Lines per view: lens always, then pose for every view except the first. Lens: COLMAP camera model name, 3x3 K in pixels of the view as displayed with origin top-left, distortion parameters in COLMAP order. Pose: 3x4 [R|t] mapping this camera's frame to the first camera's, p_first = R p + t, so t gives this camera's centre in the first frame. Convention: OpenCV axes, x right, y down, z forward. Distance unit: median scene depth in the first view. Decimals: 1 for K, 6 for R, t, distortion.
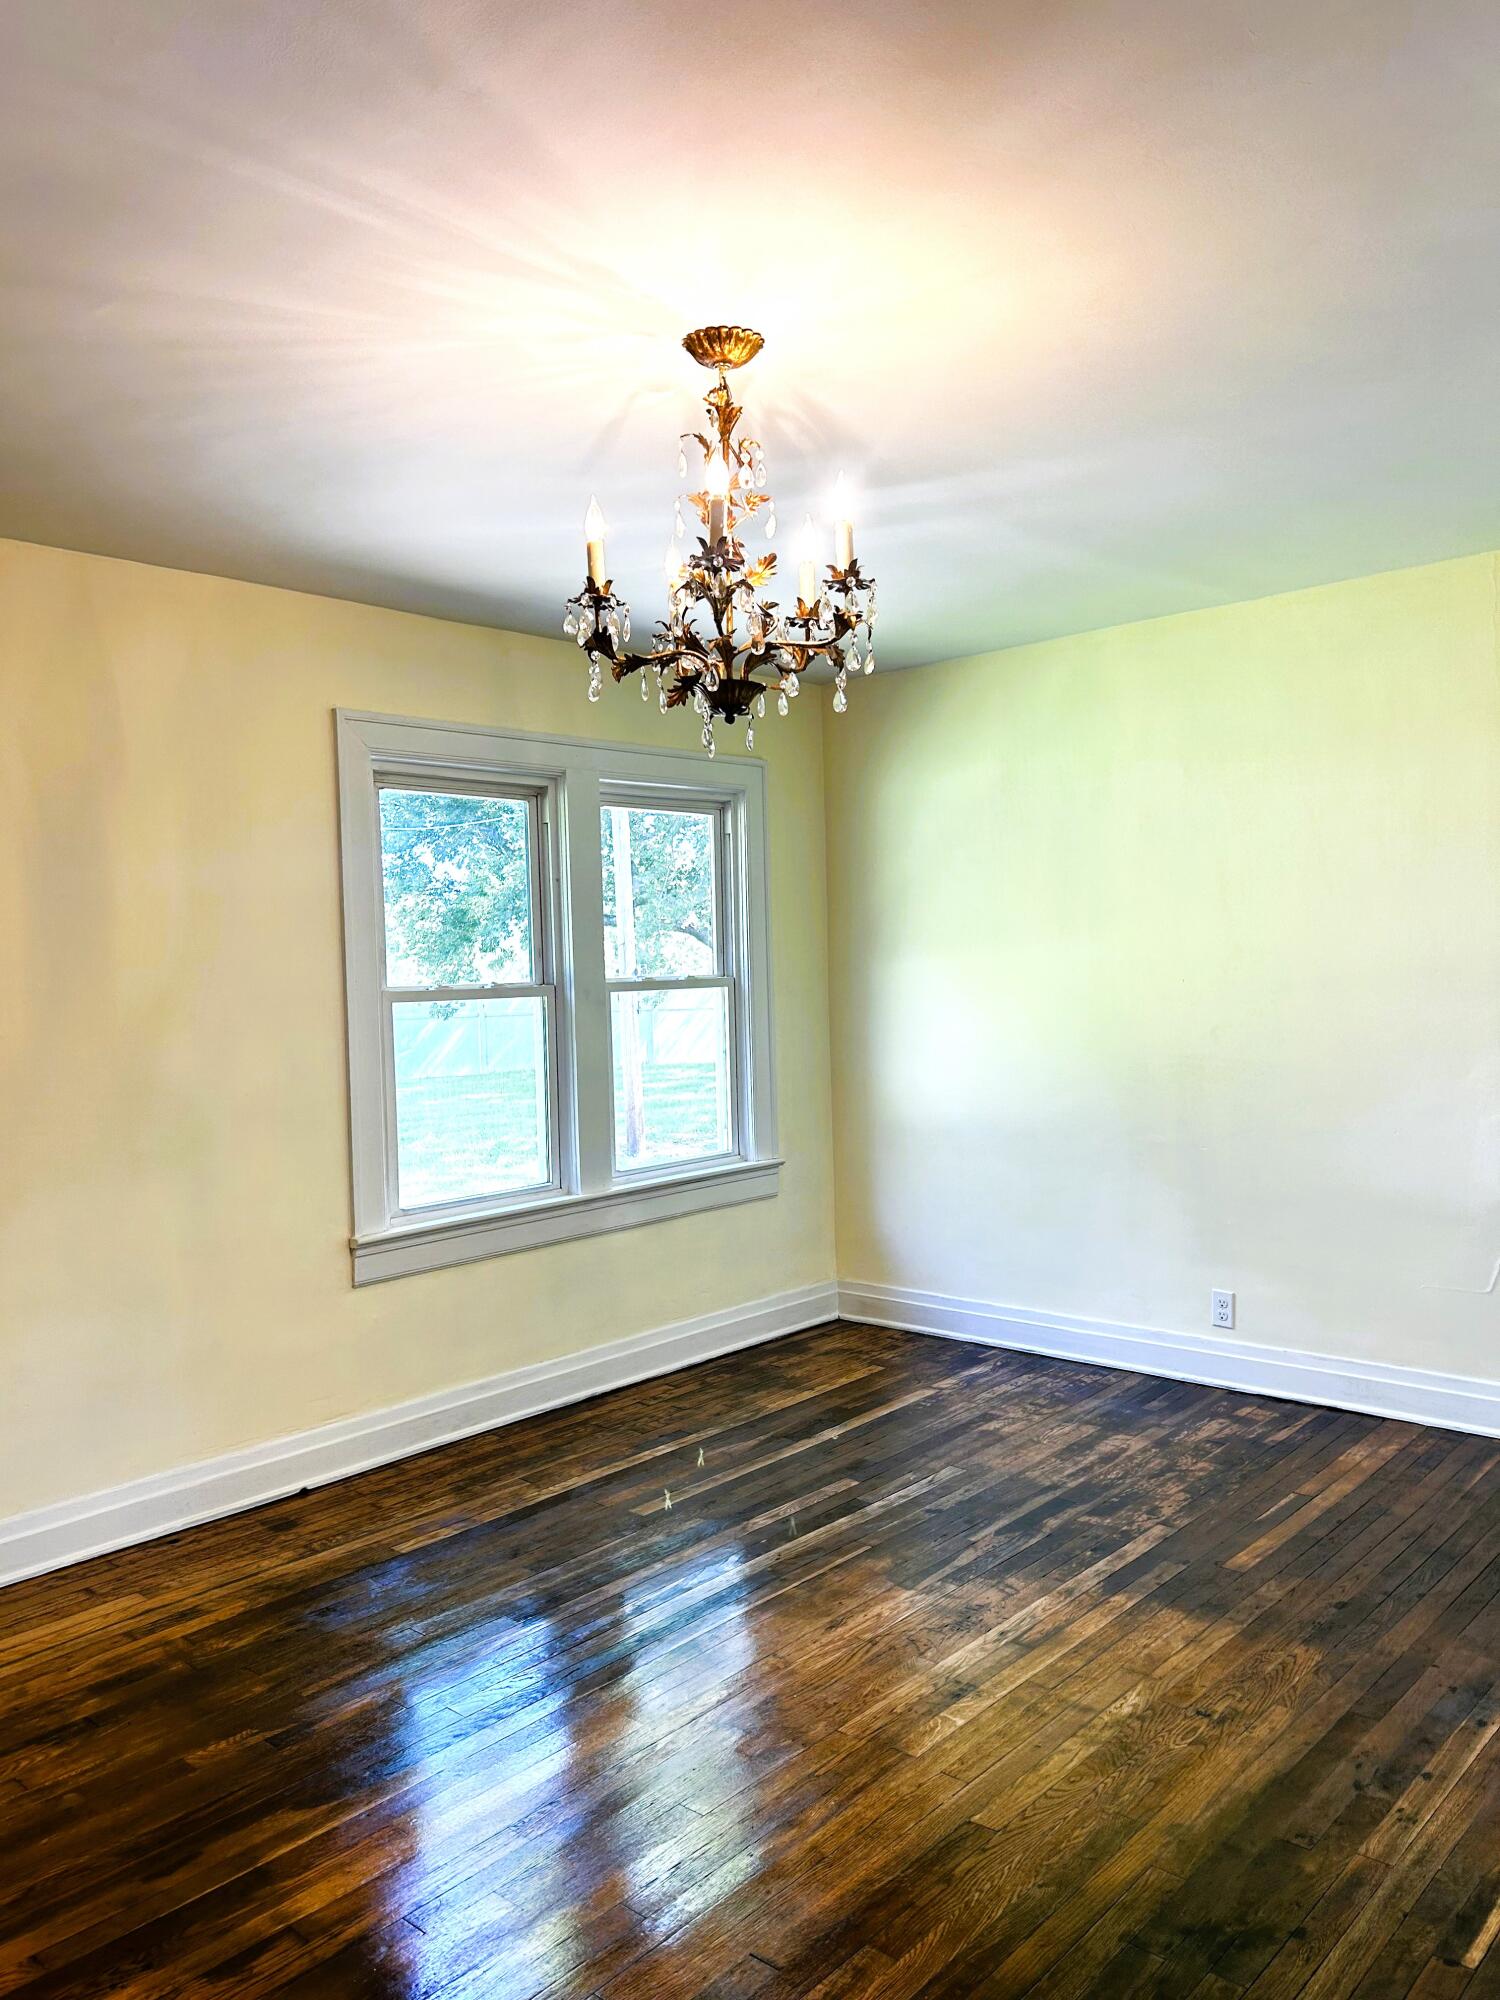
lens RADIAL K [[1481.9, 0, 750.0], [0, 1481.9, 1000.0], [0, 0, 1]] dist [0.113966, -0.221323]
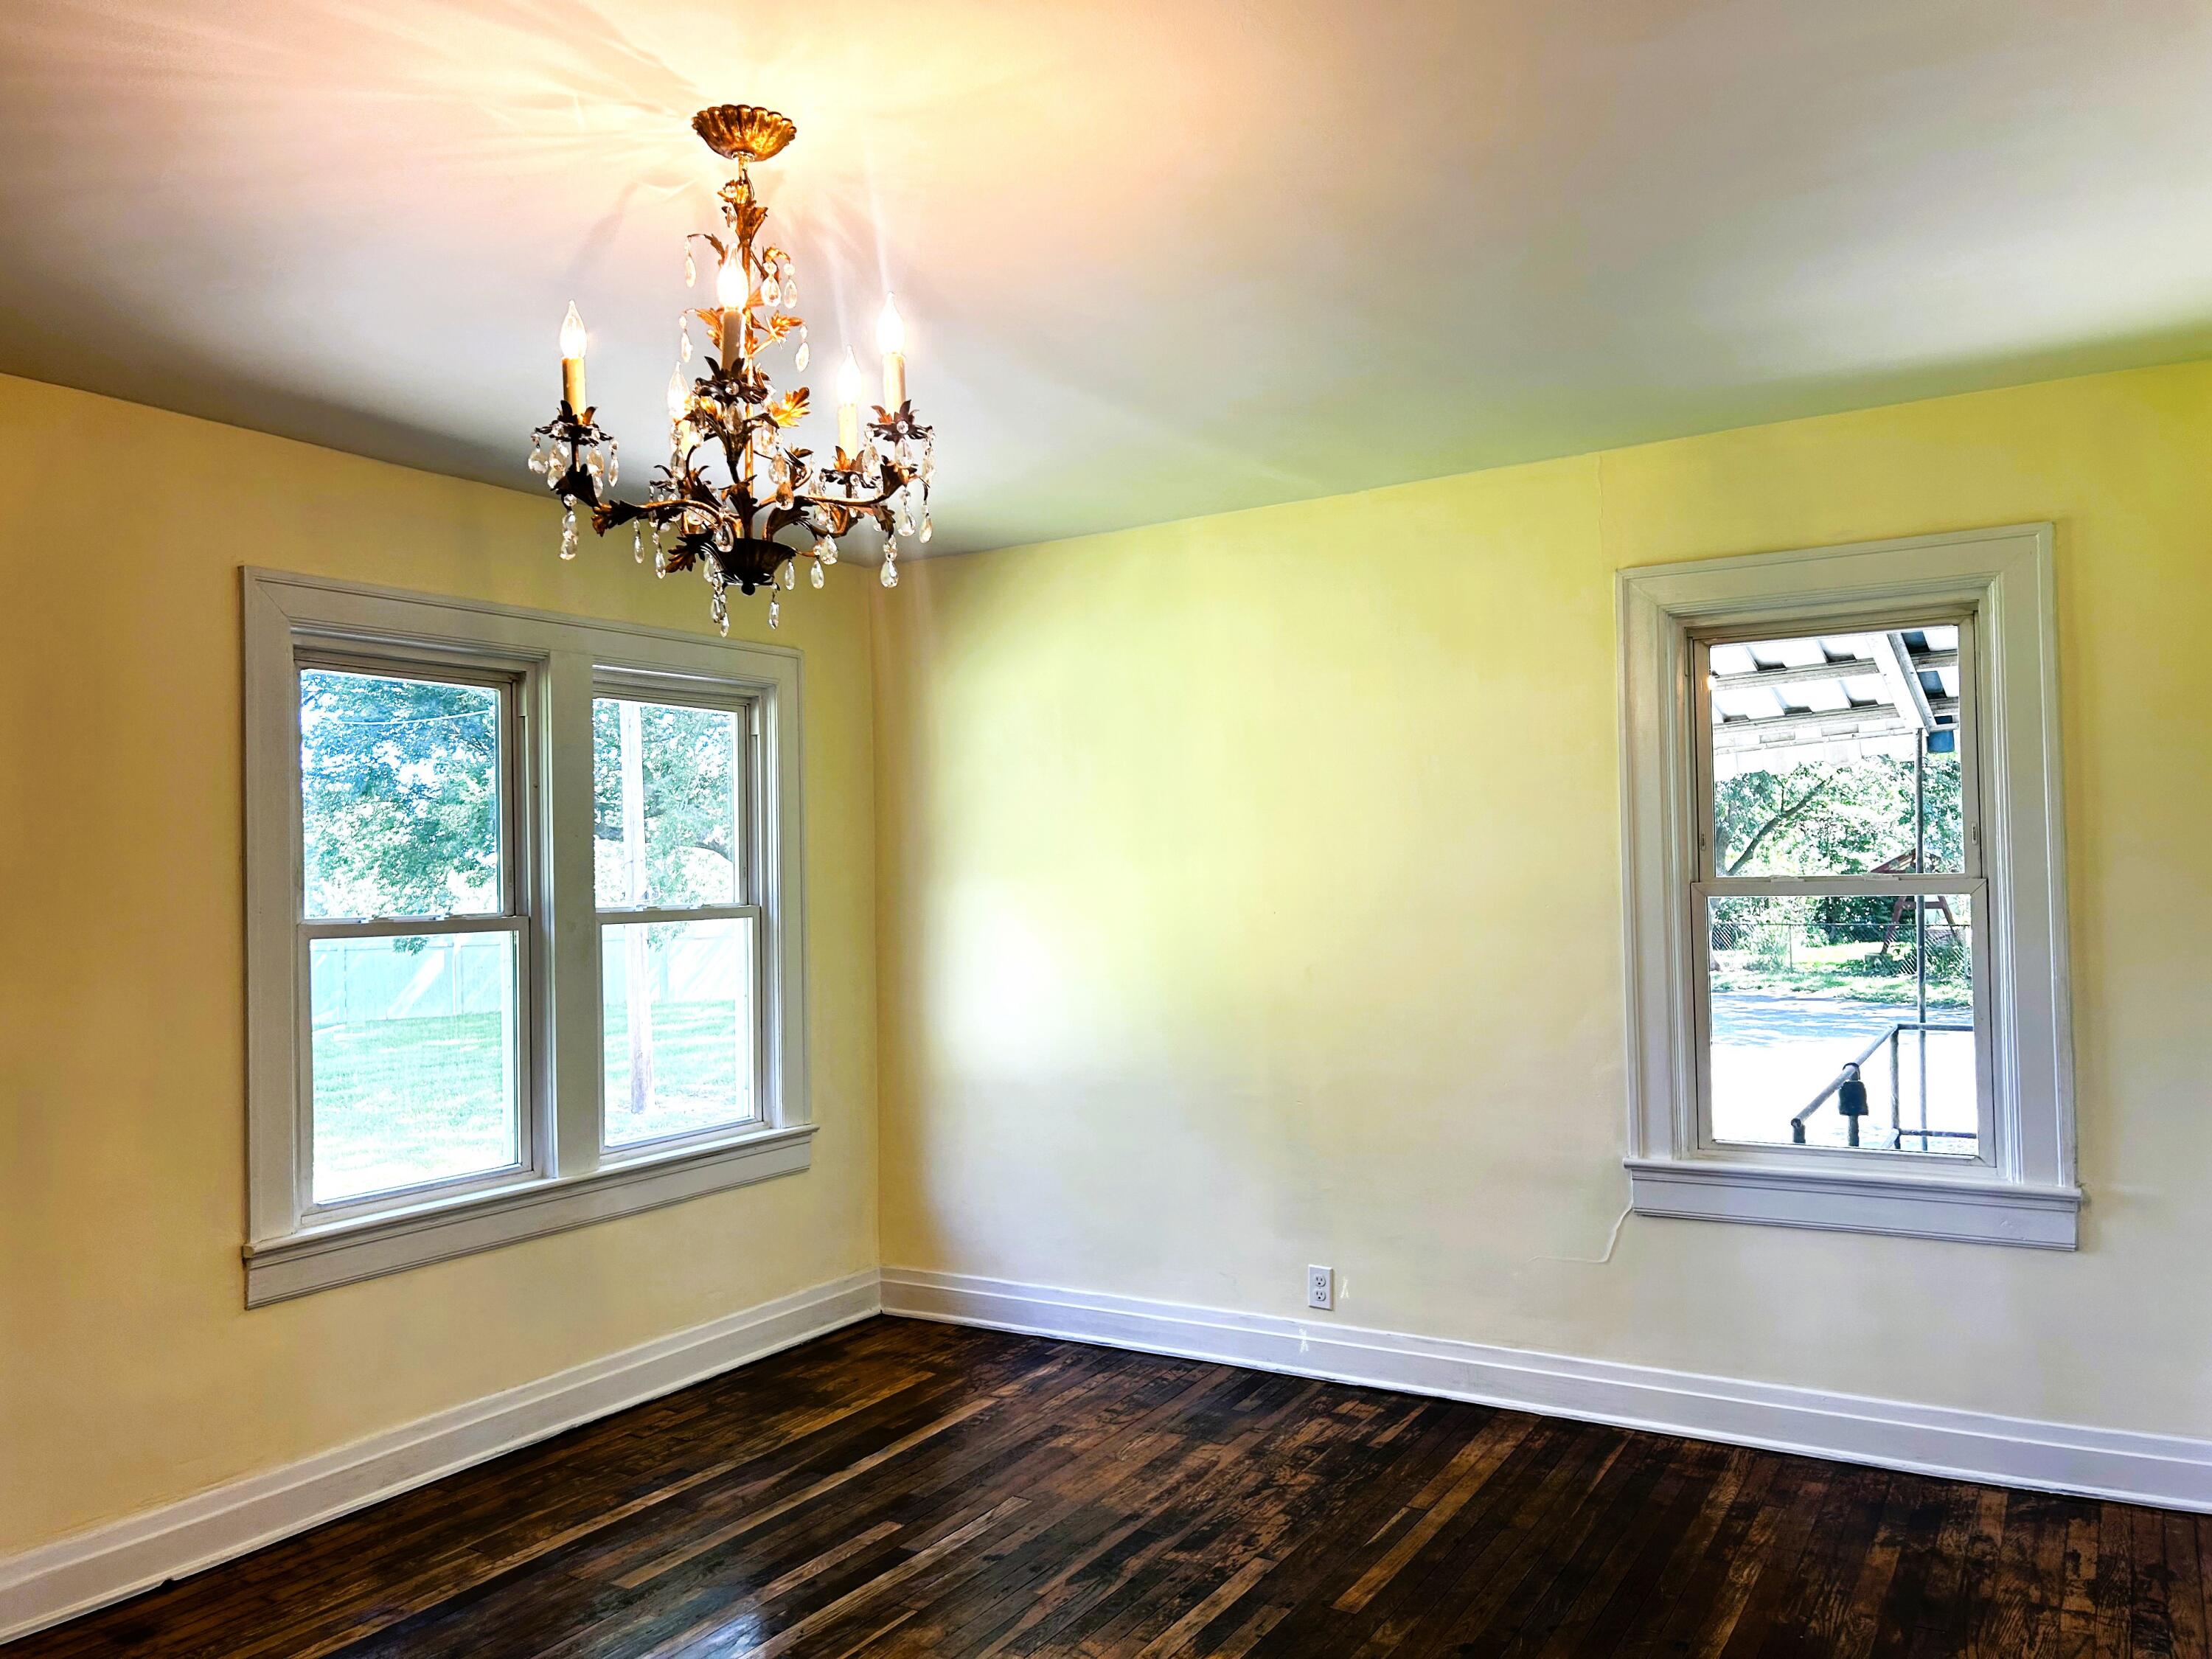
lens RADIAL K [[1654.8, 0, 1106.0], [0, 1654.8, 829.5], [0, 0, 1]] dist [0.022277, -0.007492]
pose [[0.981687, 0.012122, 0.190113, 0.004435], [-0.001023, 0.998295, -0.058370, -0.005917], [-0.190497, 0.057106, 0.980025, 0.064343]]
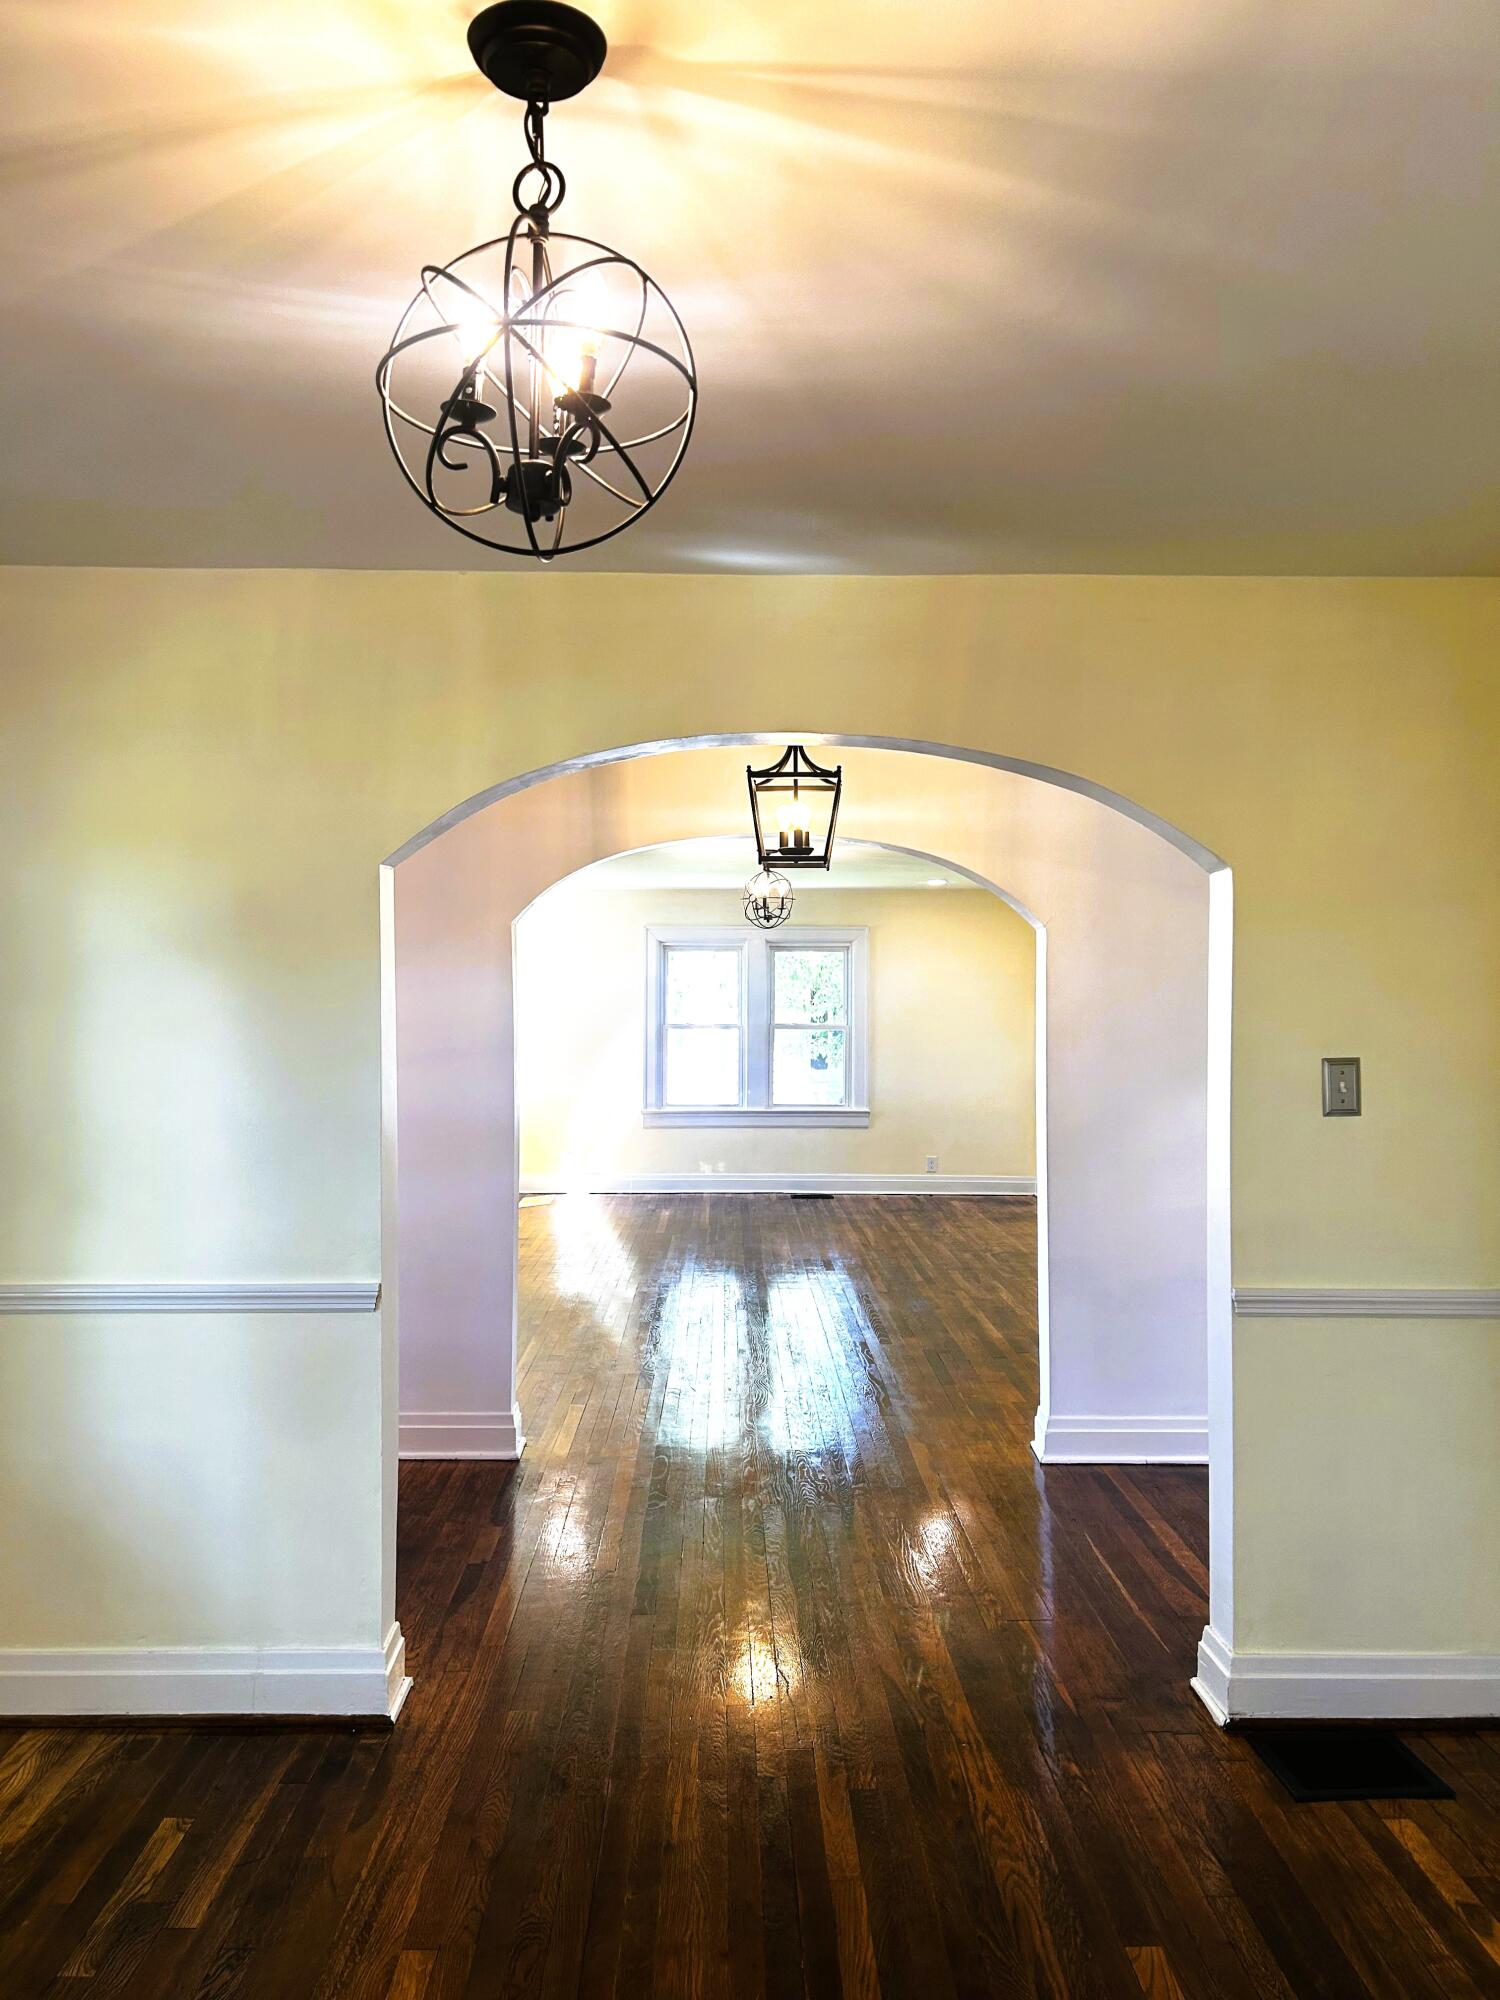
lens RADIAL K [[1496.2, 0, 750.0], [0, 1496.2, 1000.0], [0, 0, 1]] dist [0.022277, -0.007492]
pose [[0.685740, 0.032683, -0.727113, 2.085257], [-0.040735, 0.999149, 0.006494, -0.084625], [0.726706, 0.025166, 0.686487, -0.898648]]
